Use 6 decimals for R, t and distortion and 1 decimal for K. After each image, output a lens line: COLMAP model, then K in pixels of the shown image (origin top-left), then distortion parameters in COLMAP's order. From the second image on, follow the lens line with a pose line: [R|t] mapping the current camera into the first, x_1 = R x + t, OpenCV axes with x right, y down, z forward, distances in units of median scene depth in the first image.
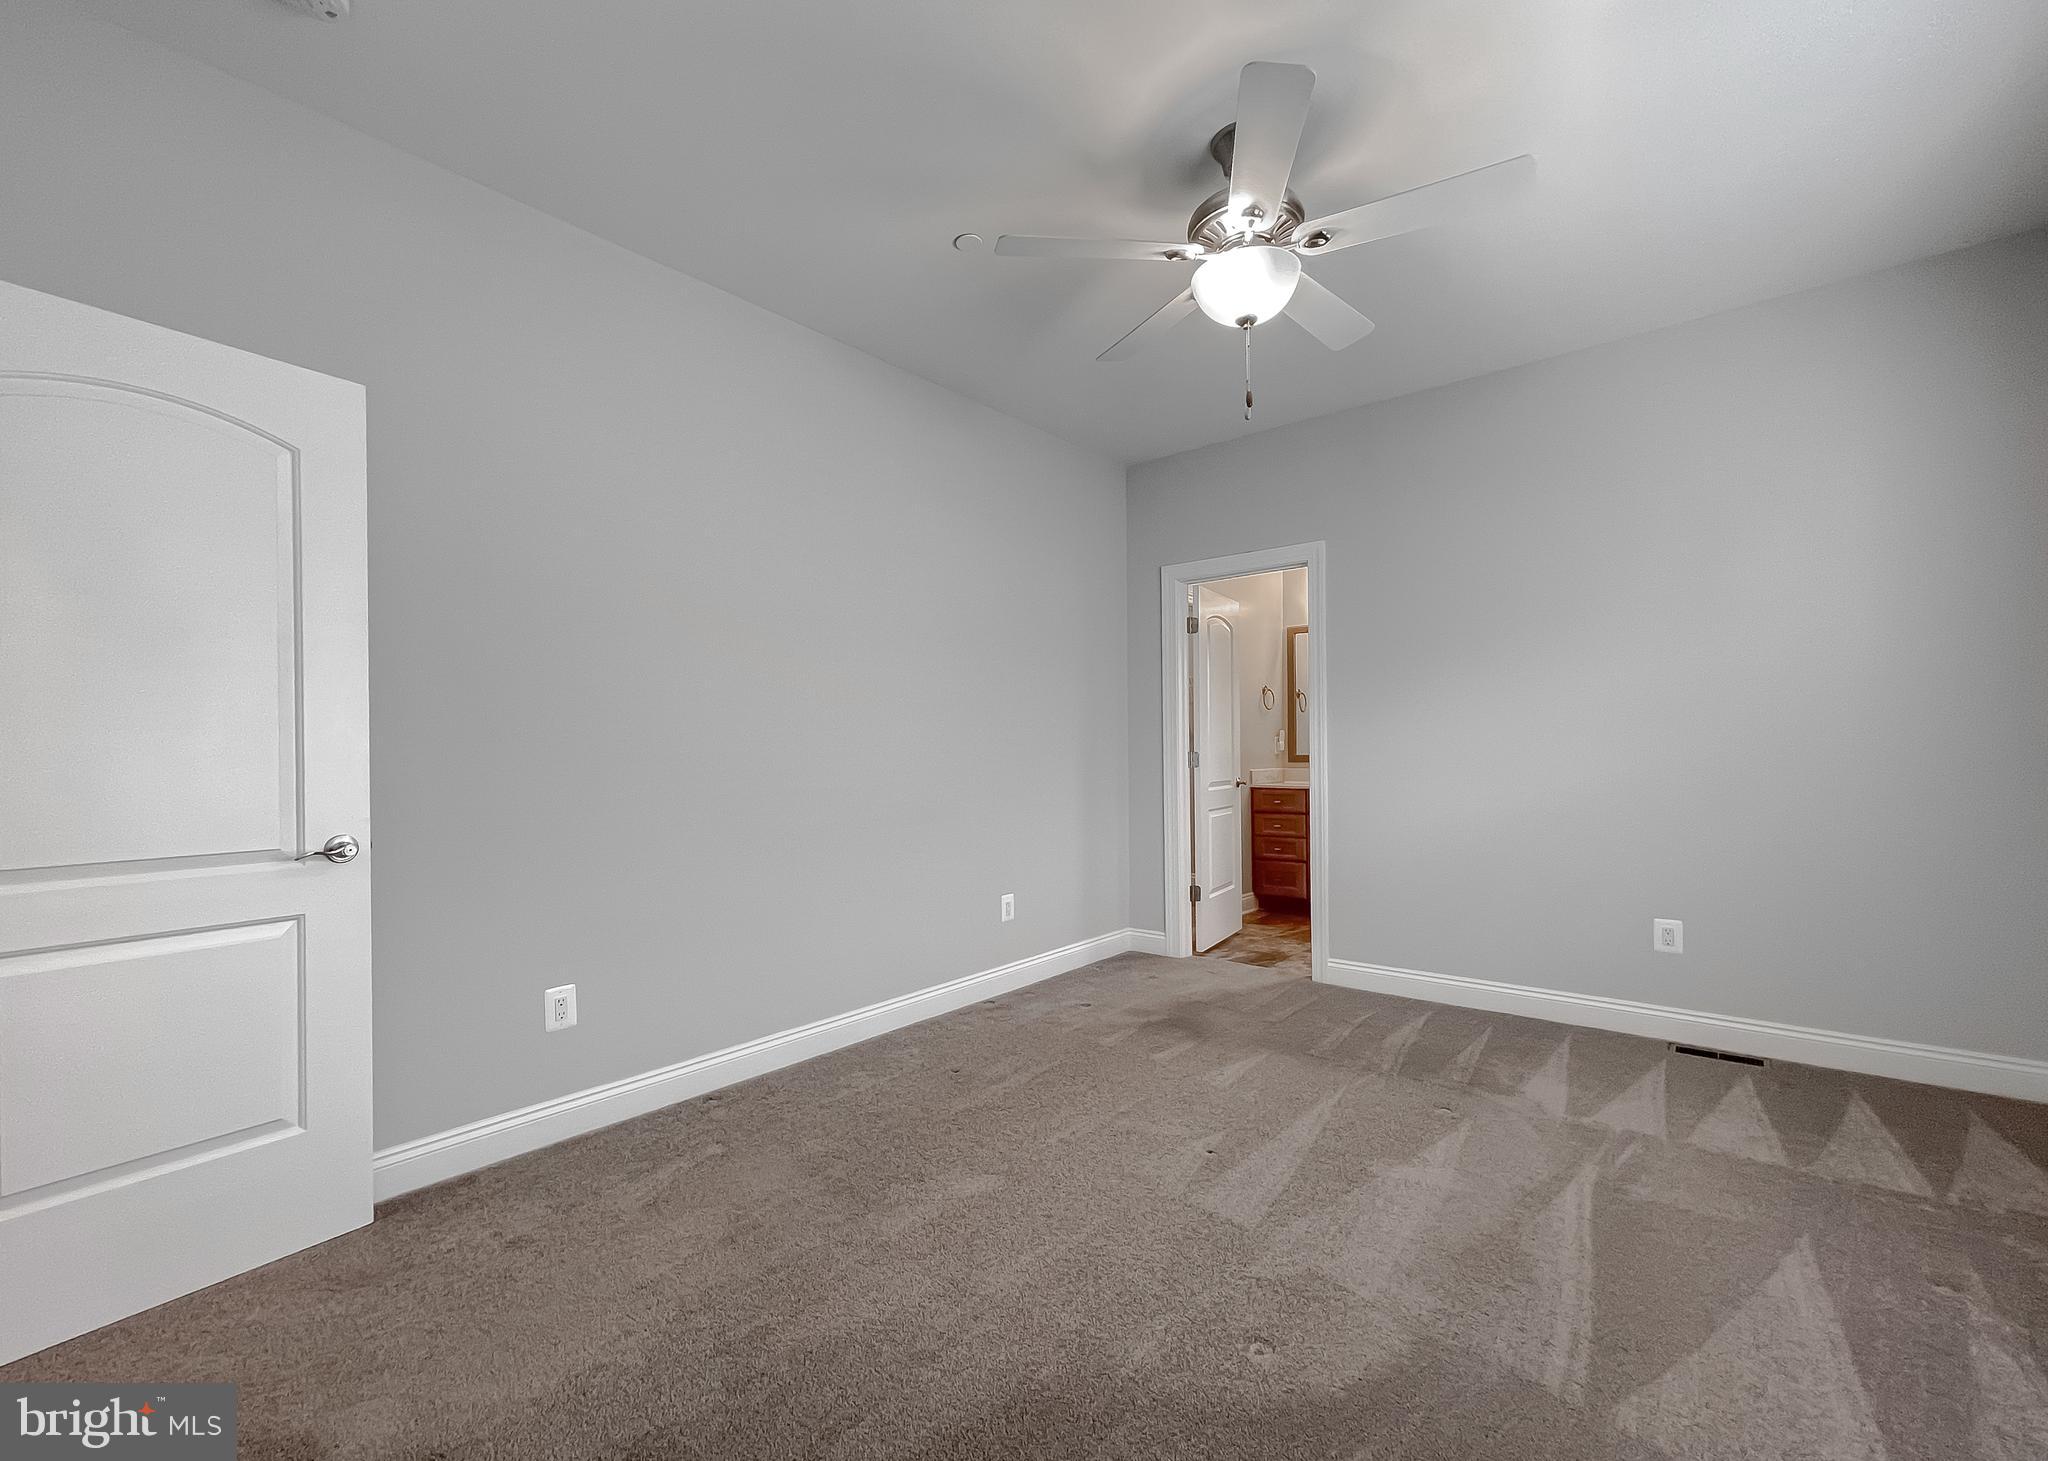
lens RADIAL K [[845.5, 0, 1015.1], [0, 845.5, 748.8], [0, 0, 1]] dist [0.006203, -0.000037]
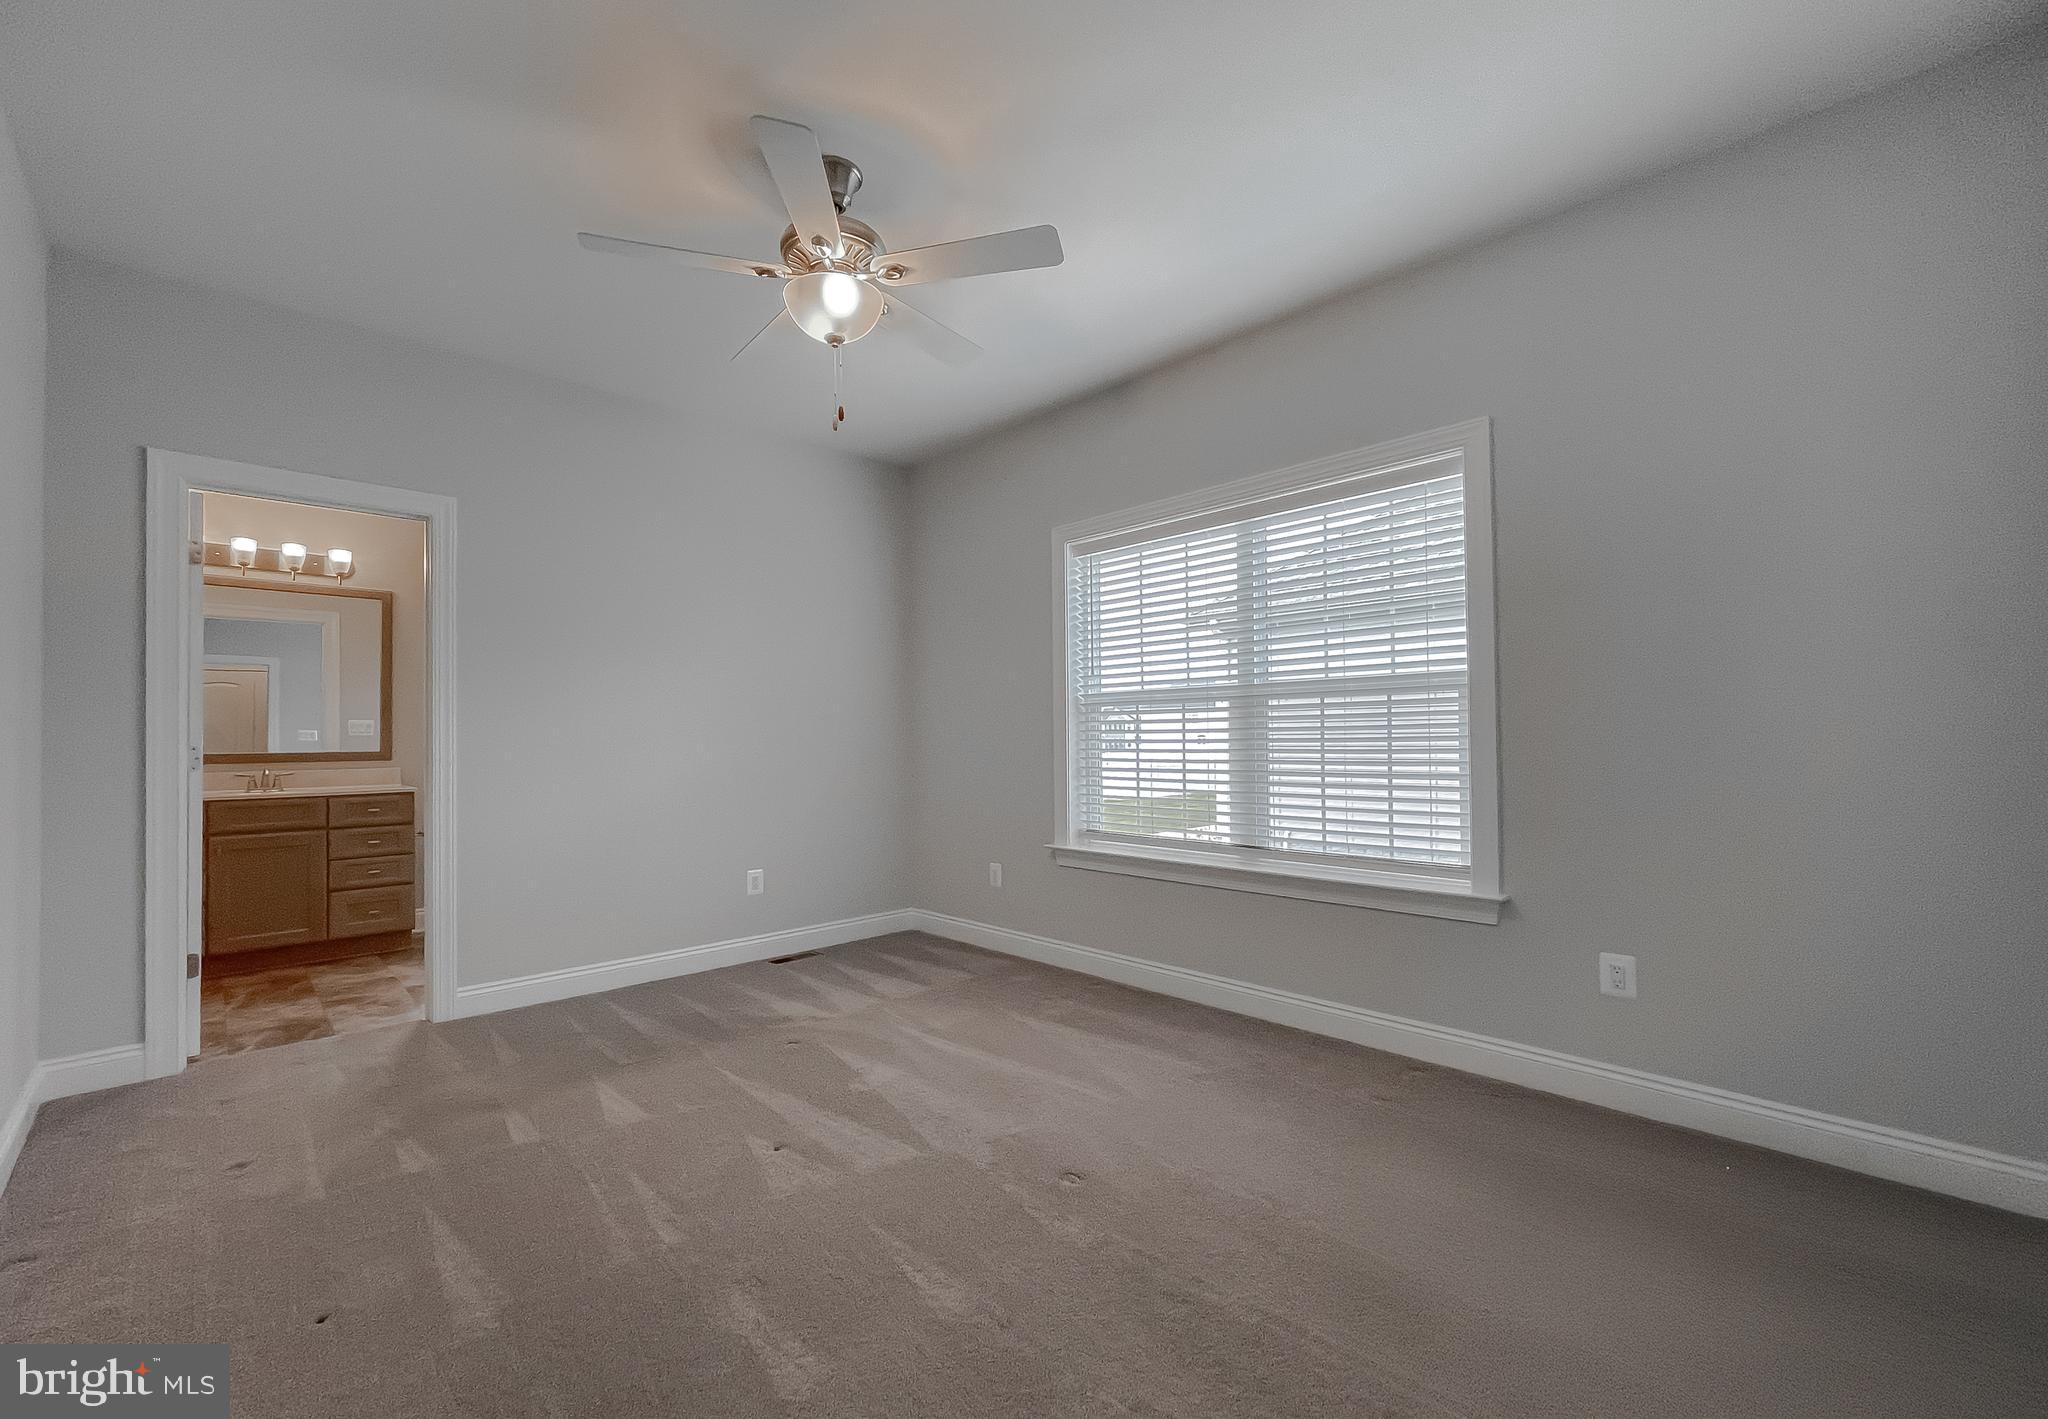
lens RADIAL K [[856.8, 0, 1018.9], [0, 856.8, 729.8], [0, 0, 1]] dist [0.001956, 0.000175]
pose [[0.142168, 0.013575, 0.989749, -0.527912], [0.004552, 0.999886, -0.014368, 0.005467], [-0.989832, 0.006548, 0.142090, 0.427526]]
